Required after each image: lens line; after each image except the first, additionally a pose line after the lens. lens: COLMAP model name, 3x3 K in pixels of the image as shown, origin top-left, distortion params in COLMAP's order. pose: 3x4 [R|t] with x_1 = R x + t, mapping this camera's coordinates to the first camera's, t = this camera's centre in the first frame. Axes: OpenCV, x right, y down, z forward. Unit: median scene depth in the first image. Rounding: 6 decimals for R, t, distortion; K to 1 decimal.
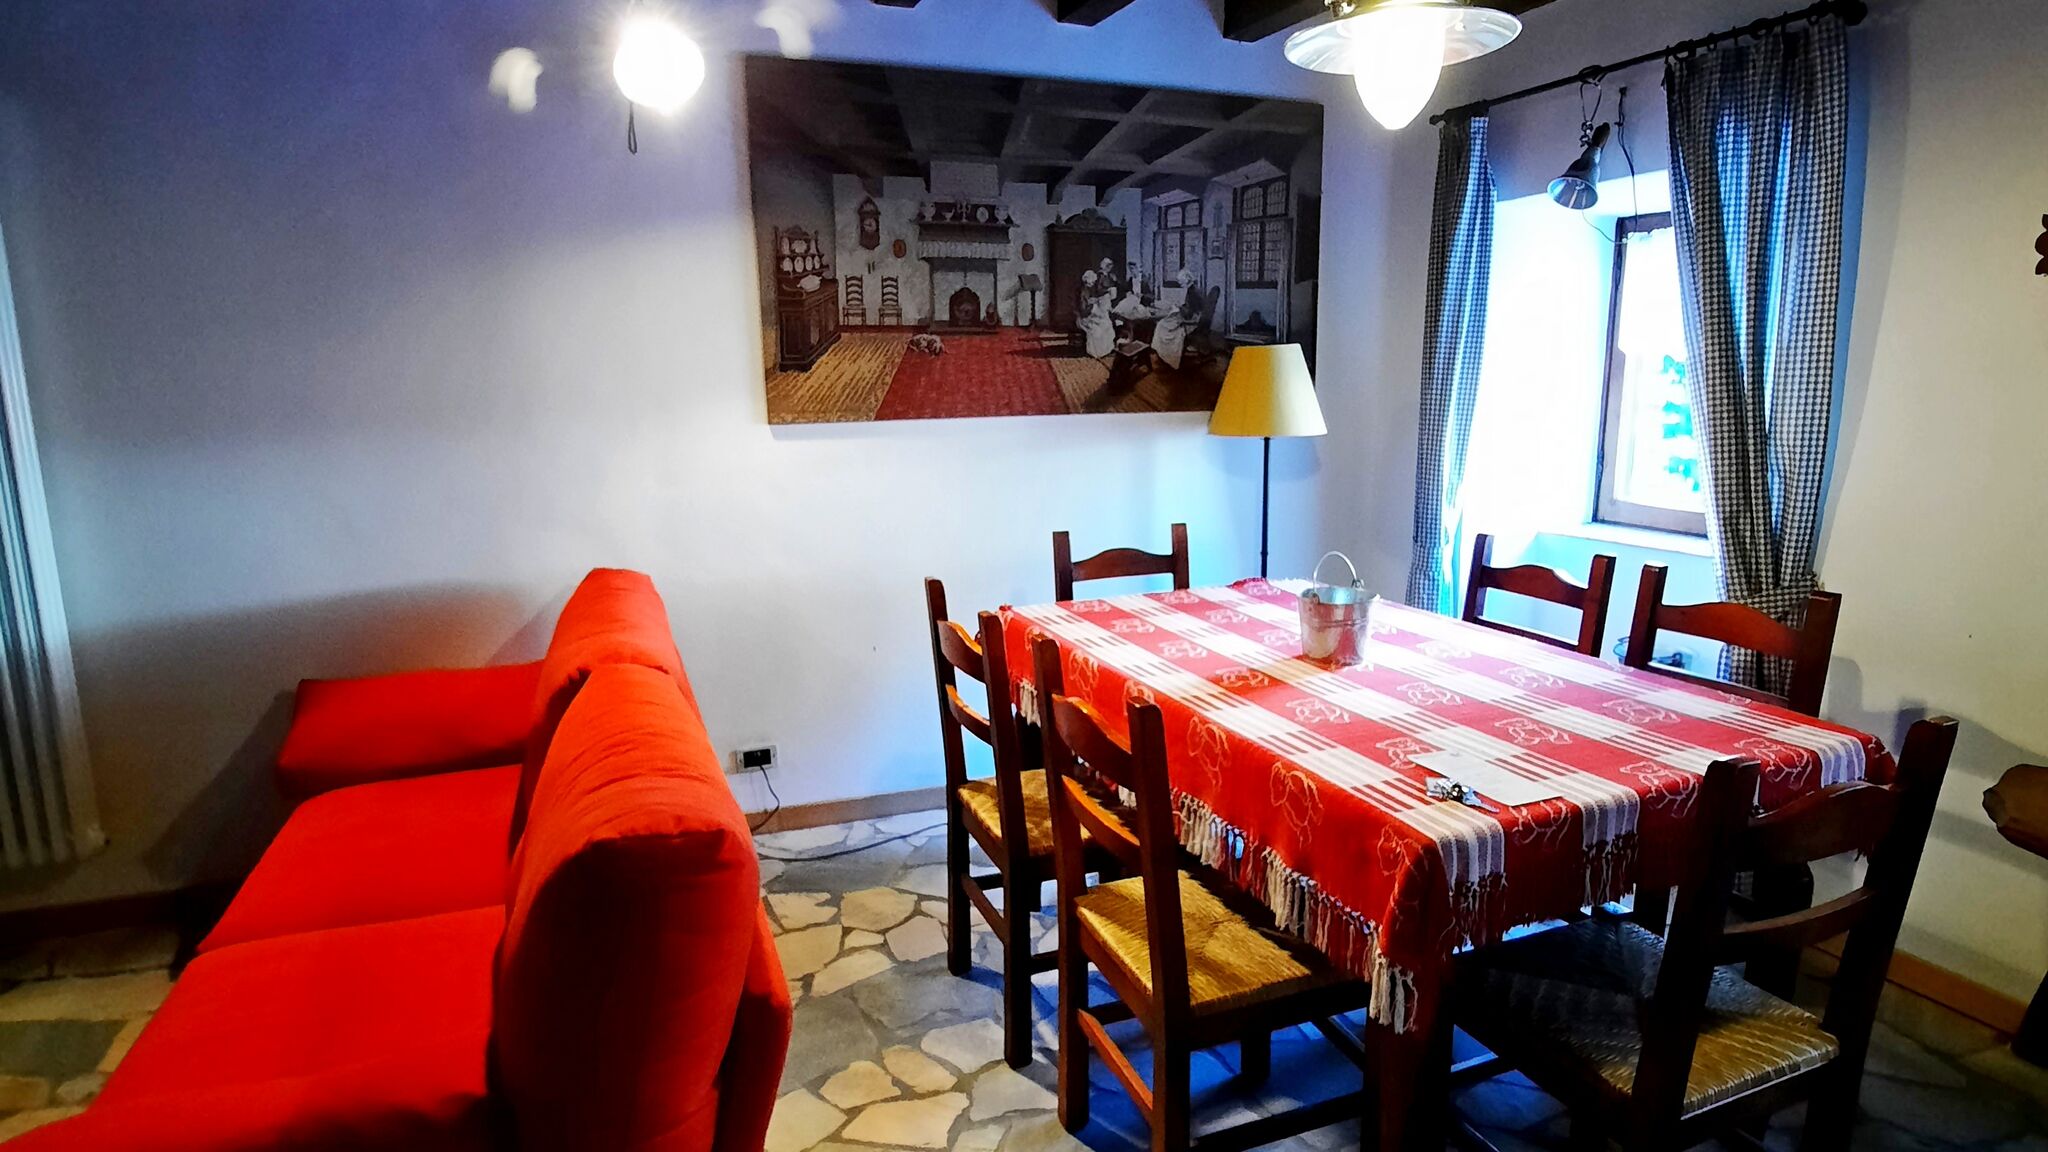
lens RADIAL K [[1084.4, 0, 1057.2], [0, 1084.4, 580.1], [0, 0, 1]] dist [-0.021038, -0.000376]
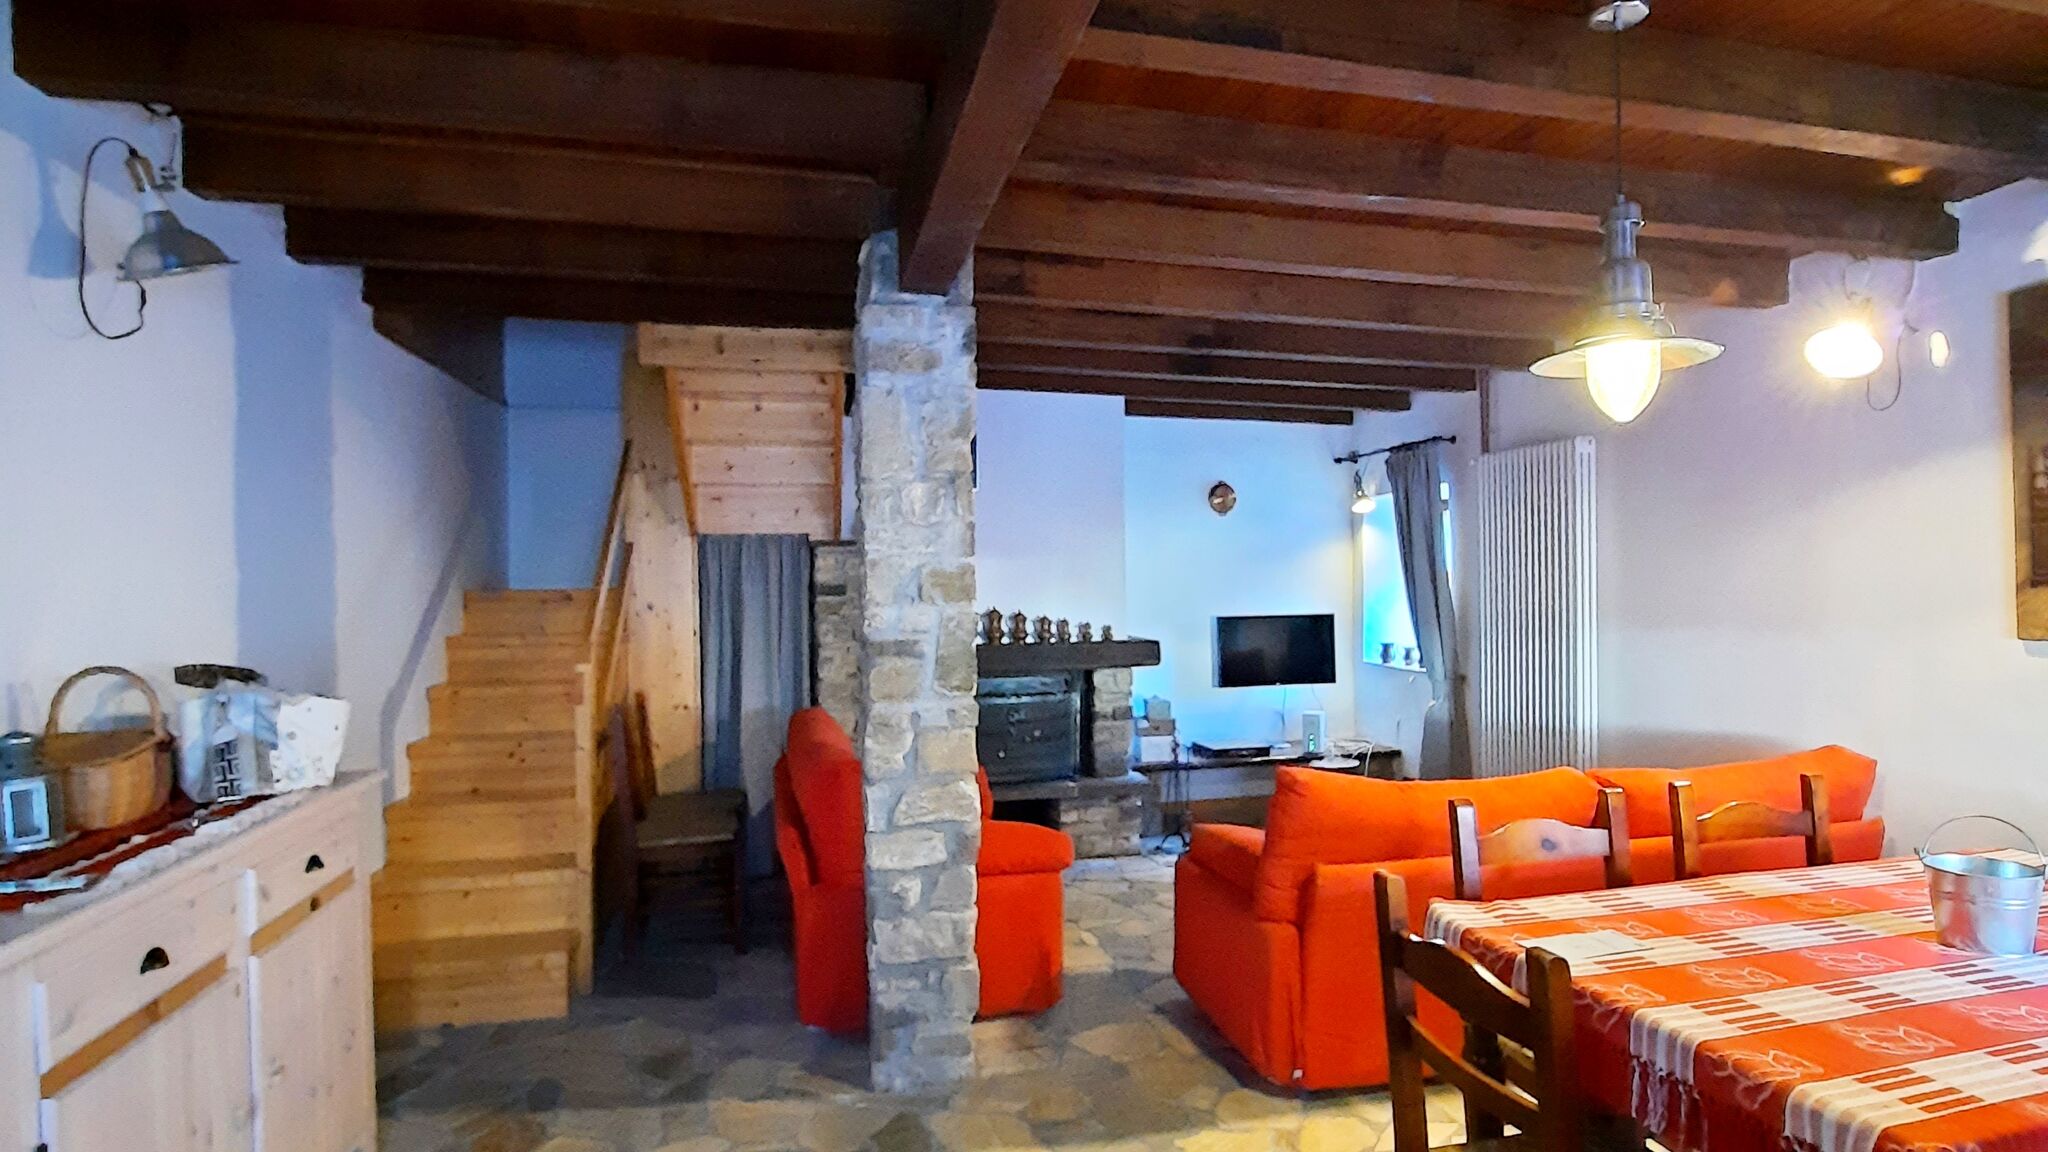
lens RADIAL K [[1084.4, 0, 1057.2], [0, 1084.4, 580.1], [0, 0, 1]] dist [-0.021038, -0.000376]
pose [[-0.150757, 0.003598, -0.988564, 0.802730], [-0.175868, 0.983944, 0.030401, -0.069841], [0.972801, 0.178440, -0.147704, 0.267678]]
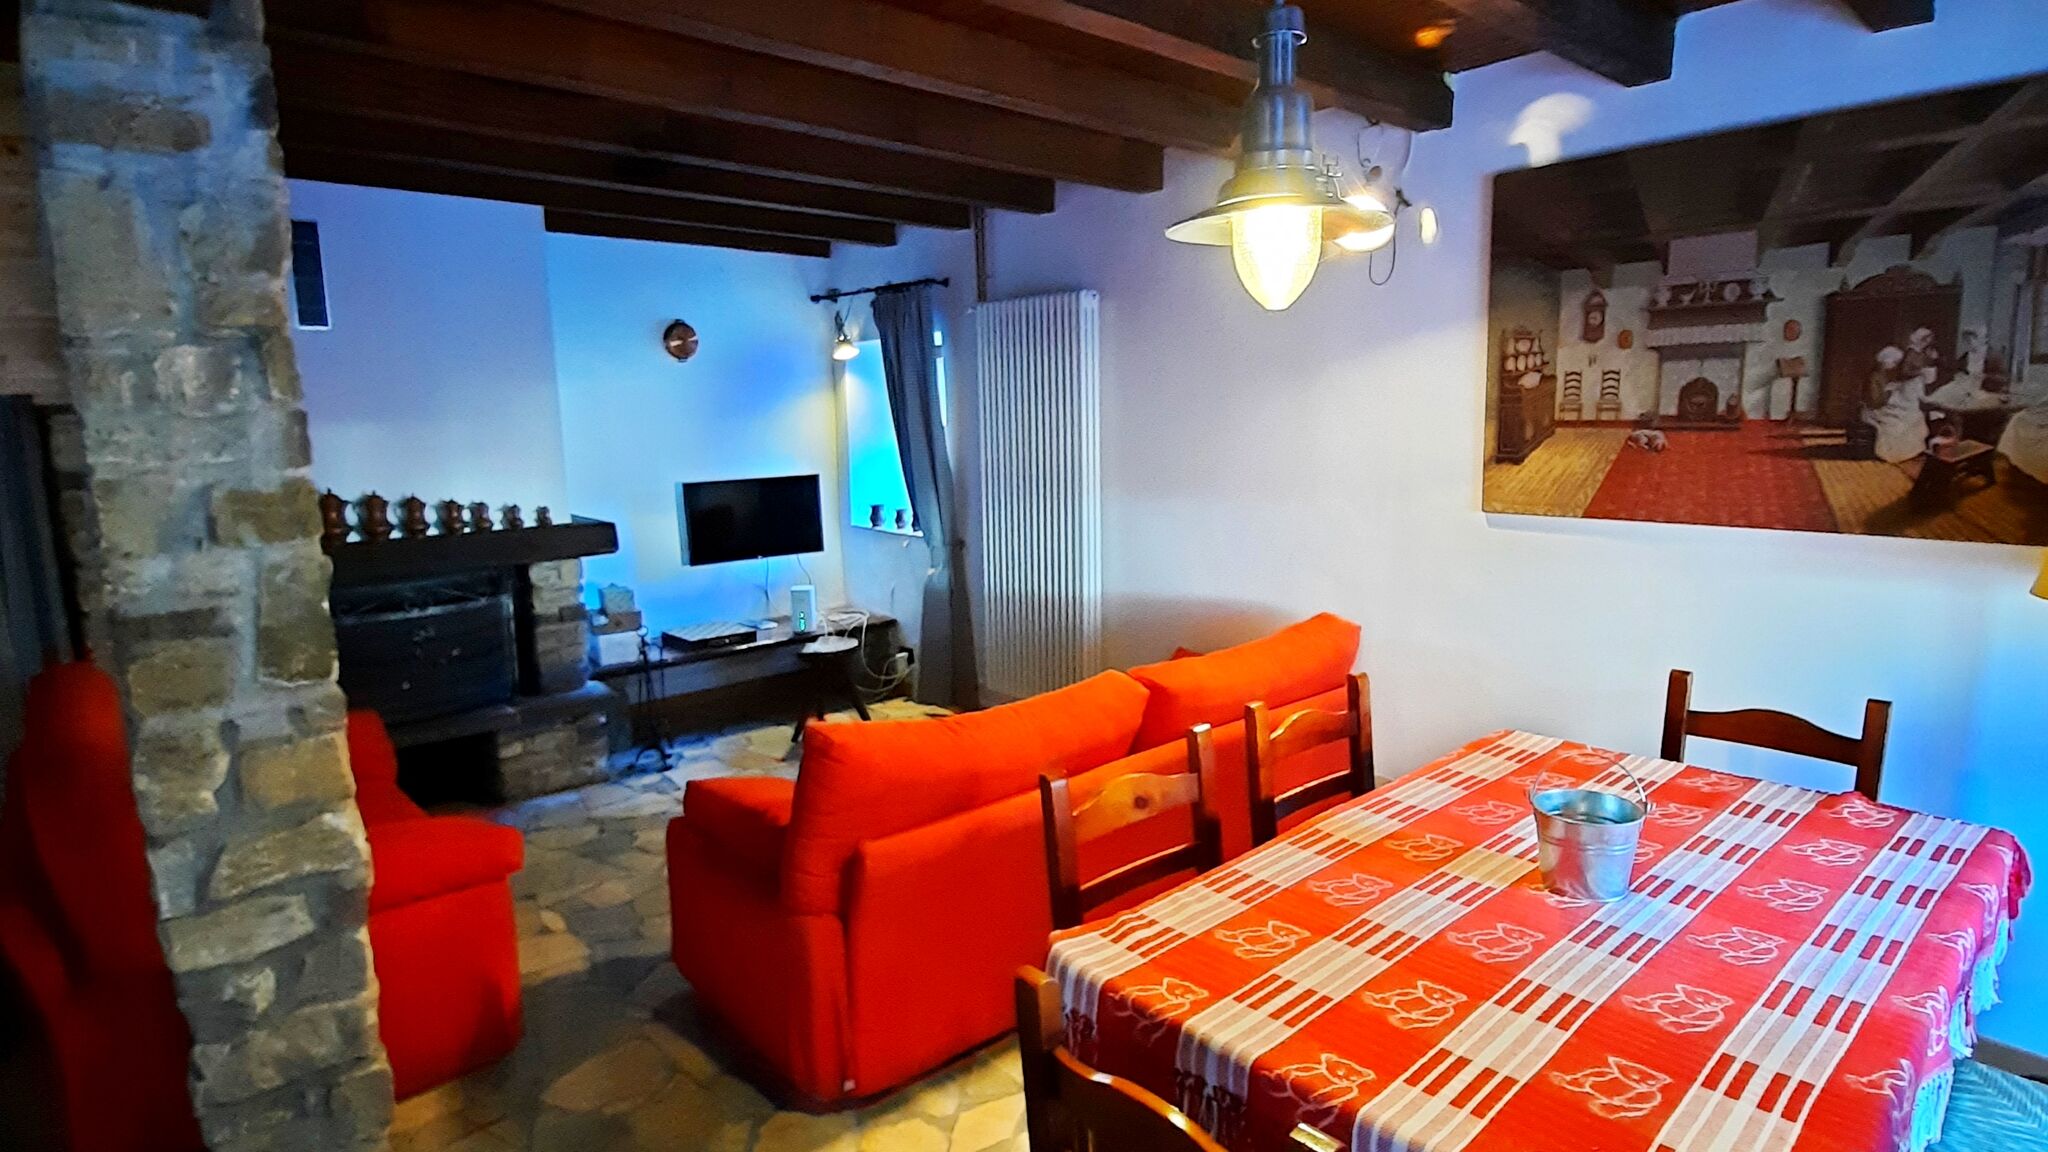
lens RADIAL K [[1084.4, 0, 1057.2], [0, 1084.4, 580.1], [0, 0, 1]] dist [-0.021038, -0.000376]
pose [[0.336630, 0.152637, -0.929183, 0.572953], [-0.163806, 0.981222, 0.101841, -0.113655], [0.927280, 0.117923, 0.355312, 0.231287]]
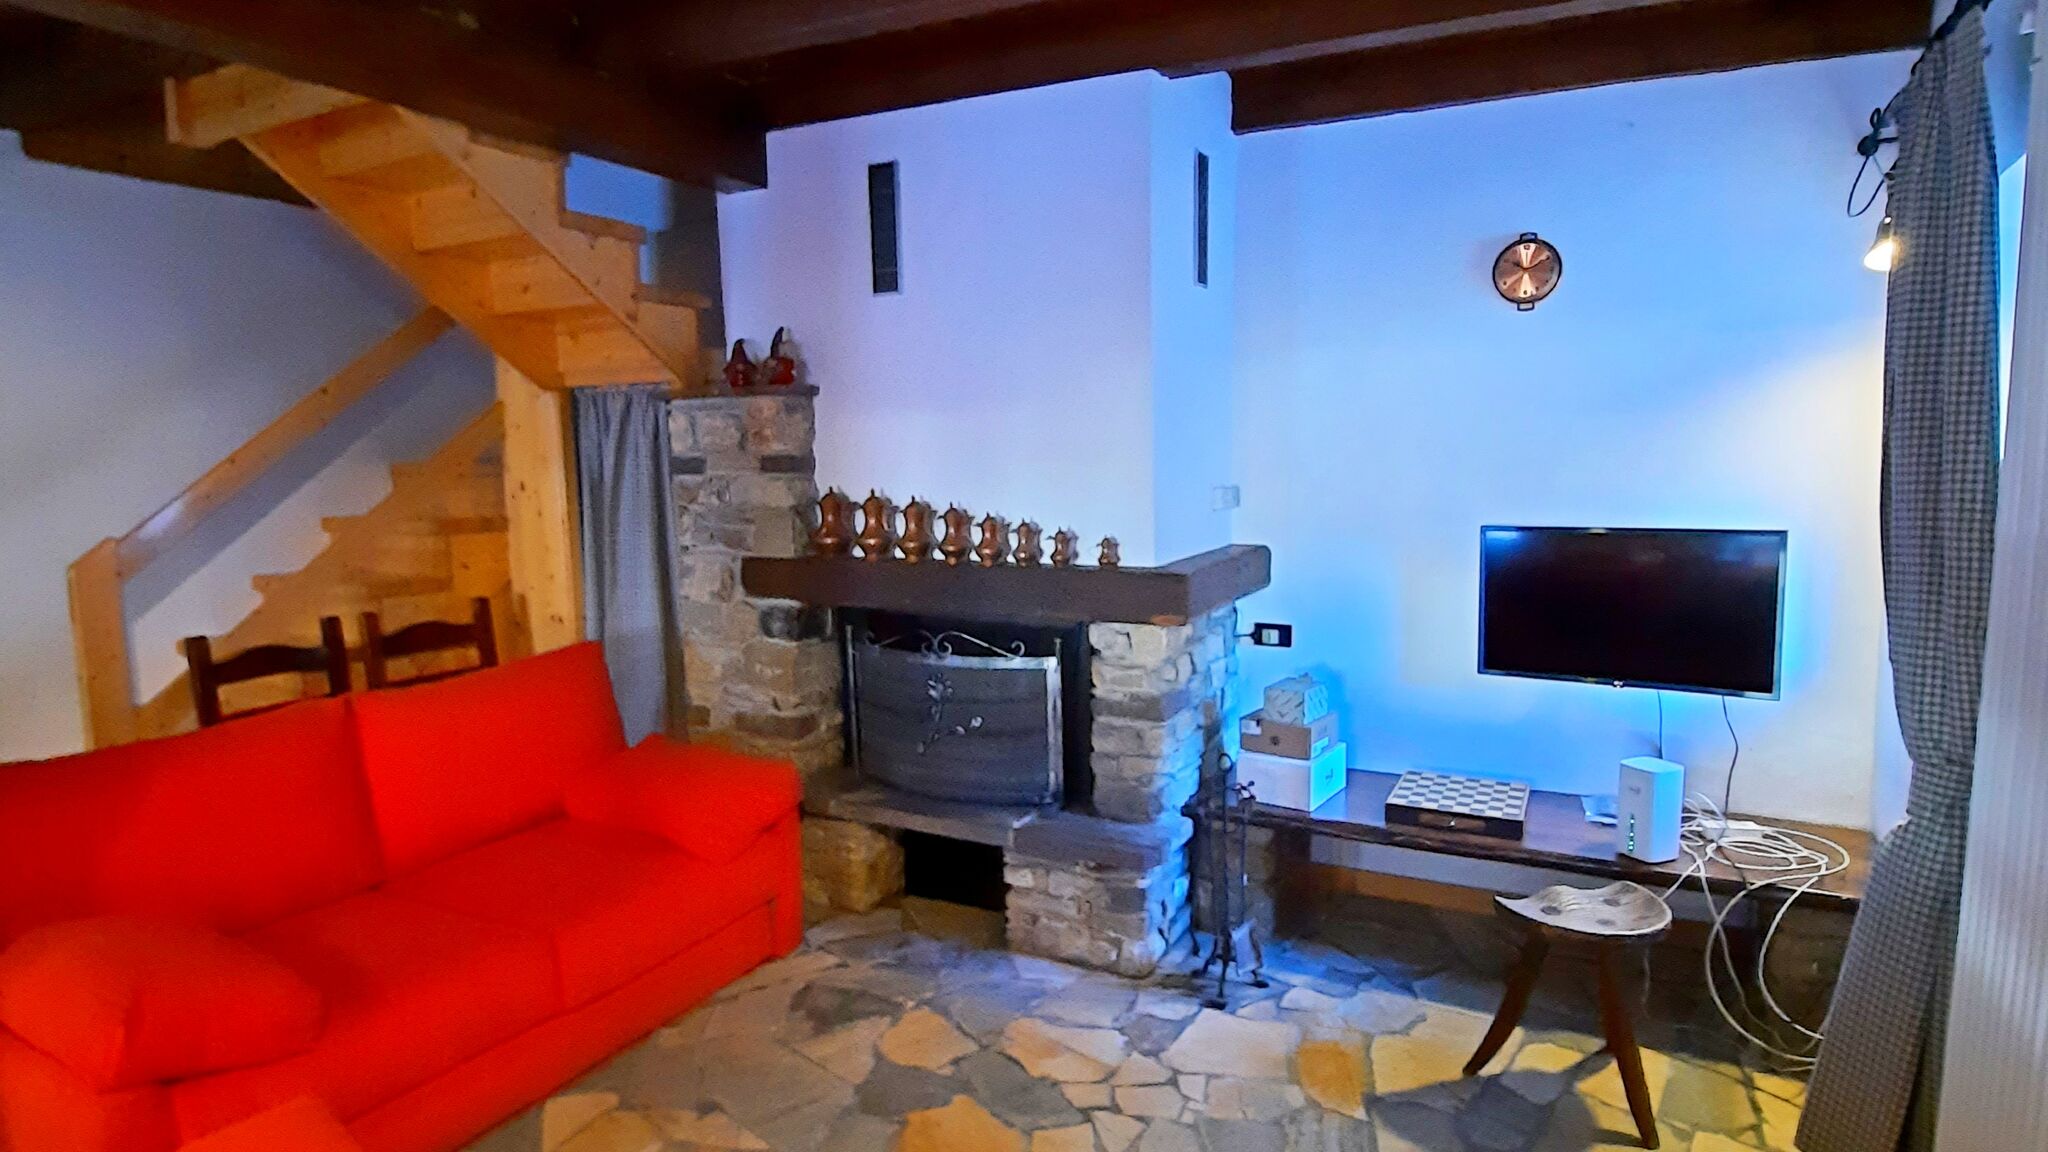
lens RADIAL K [[1084.4, 0, 1057.2], [0, 1084.4, 580.1], [0, 0, 1]] dist [-0.021038, -0.000376]
pose [[-0.757428, 0.078681, -0.648161, -0.304809], [-0.114904, 0.961156, 0.250950, -0.147326], [0.642729, 0.264553, -0.718966, 0.731756]]
